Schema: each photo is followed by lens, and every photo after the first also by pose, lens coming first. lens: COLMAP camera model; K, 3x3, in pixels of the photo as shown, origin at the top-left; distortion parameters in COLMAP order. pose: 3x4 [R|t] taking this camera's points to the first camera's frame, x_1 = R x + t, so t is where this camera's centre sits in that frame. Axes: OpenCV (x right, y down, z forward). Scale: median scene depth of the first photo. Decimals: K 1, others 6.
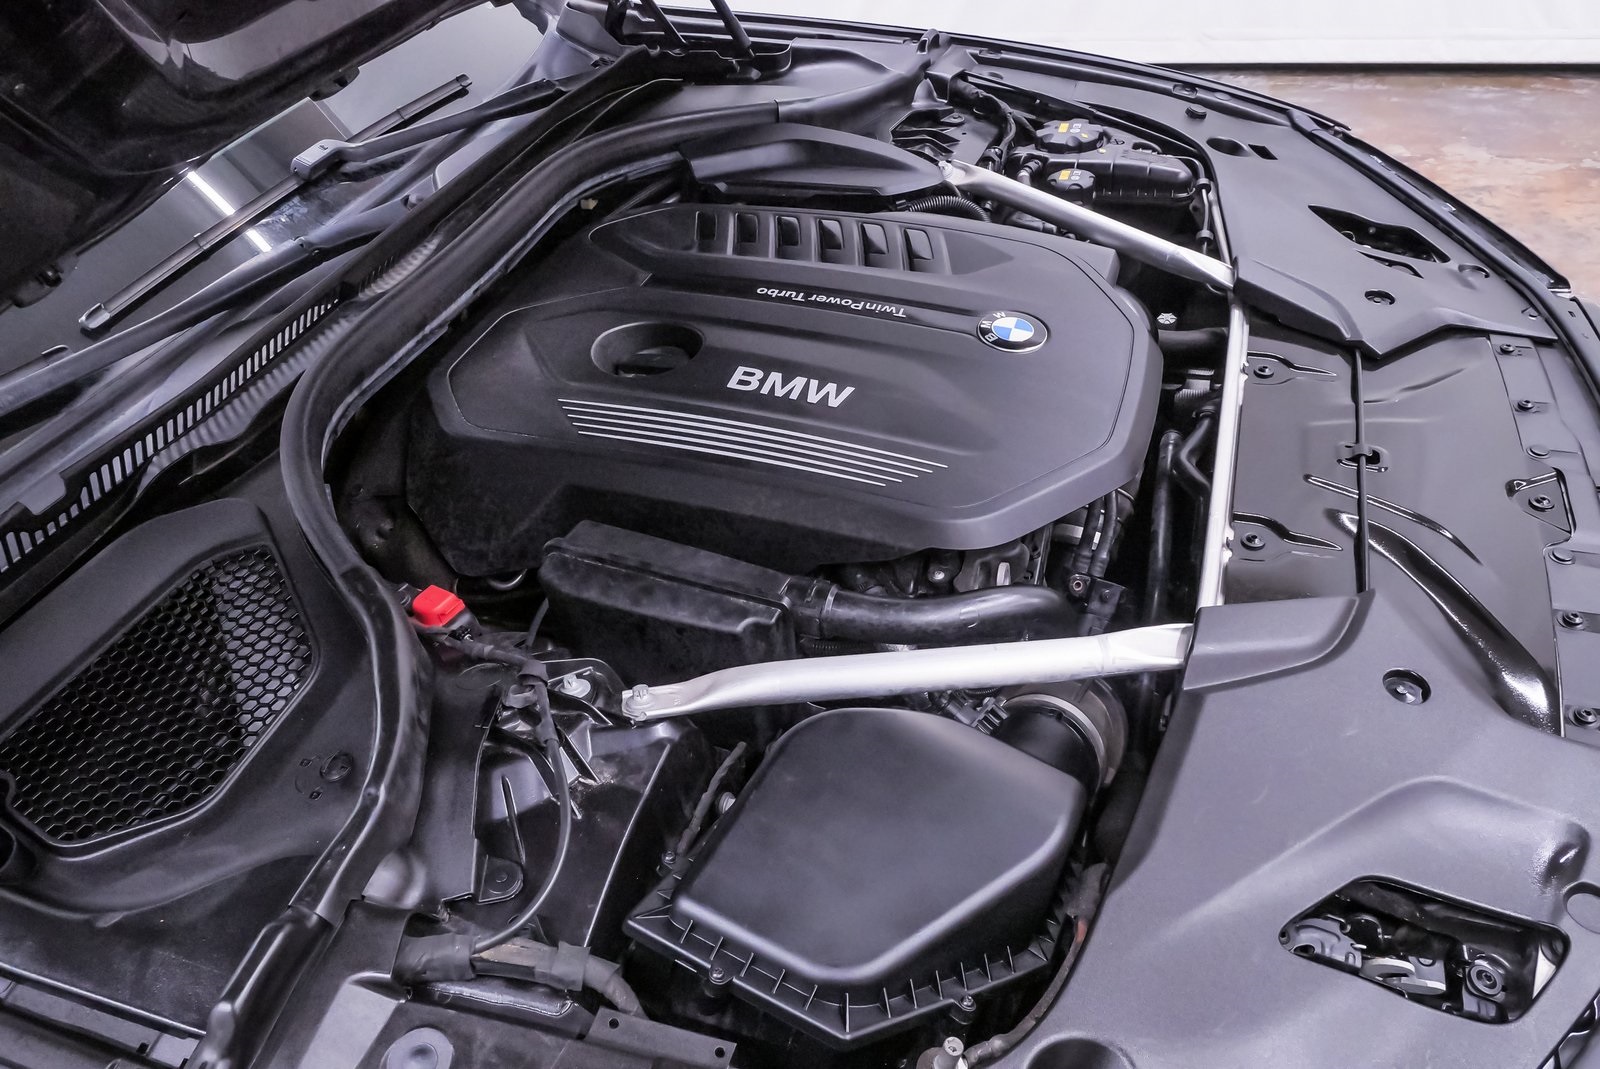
lens RADIAL K [[1156.5, 0, 800.0], [0, 1156.5, 534.5], [0, 0, 1]] dist [-0.034854, 0.004158]
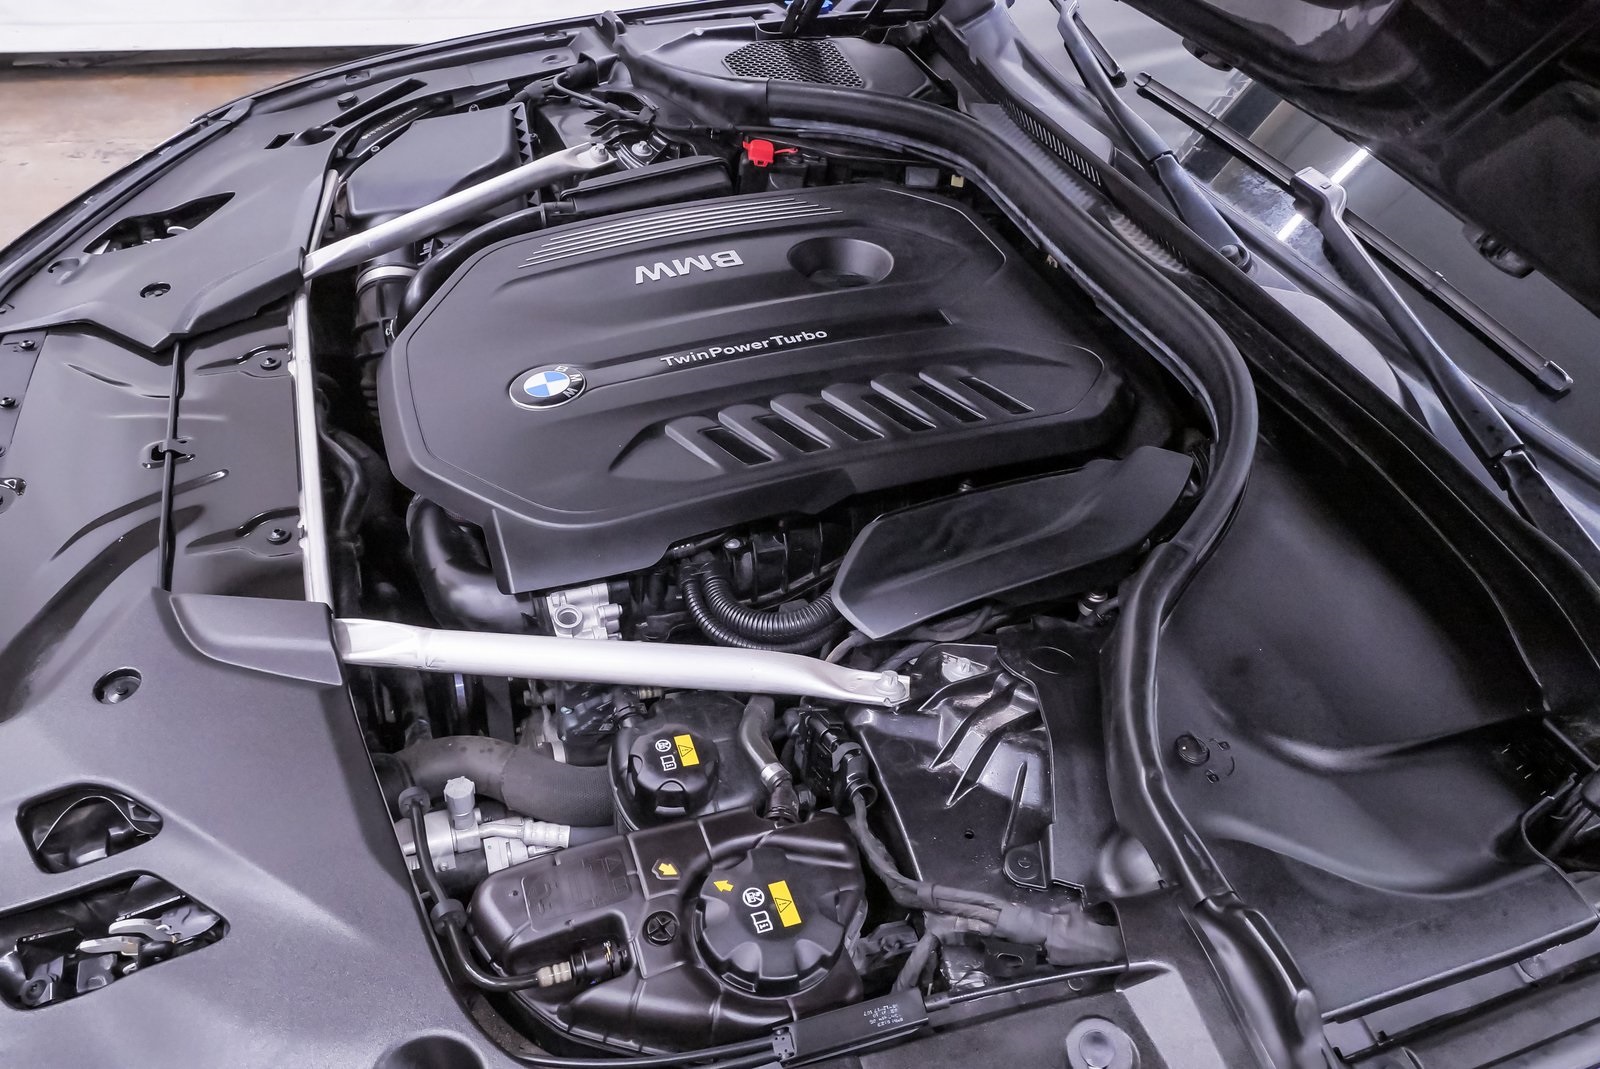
lens RADIAL K [[1206.9, 0, 800.0], [0, 1206.9, 534.5], [0, 0, 1]] dist [-0.032313, 0.007542]
pose [[-0.781723, 0.423955, -0.457353, 0.501856], [-0.410967, 0.201395, 0.889127, -1.057370], [0.469058, 0.883008, 0.016797, 1.151097]]
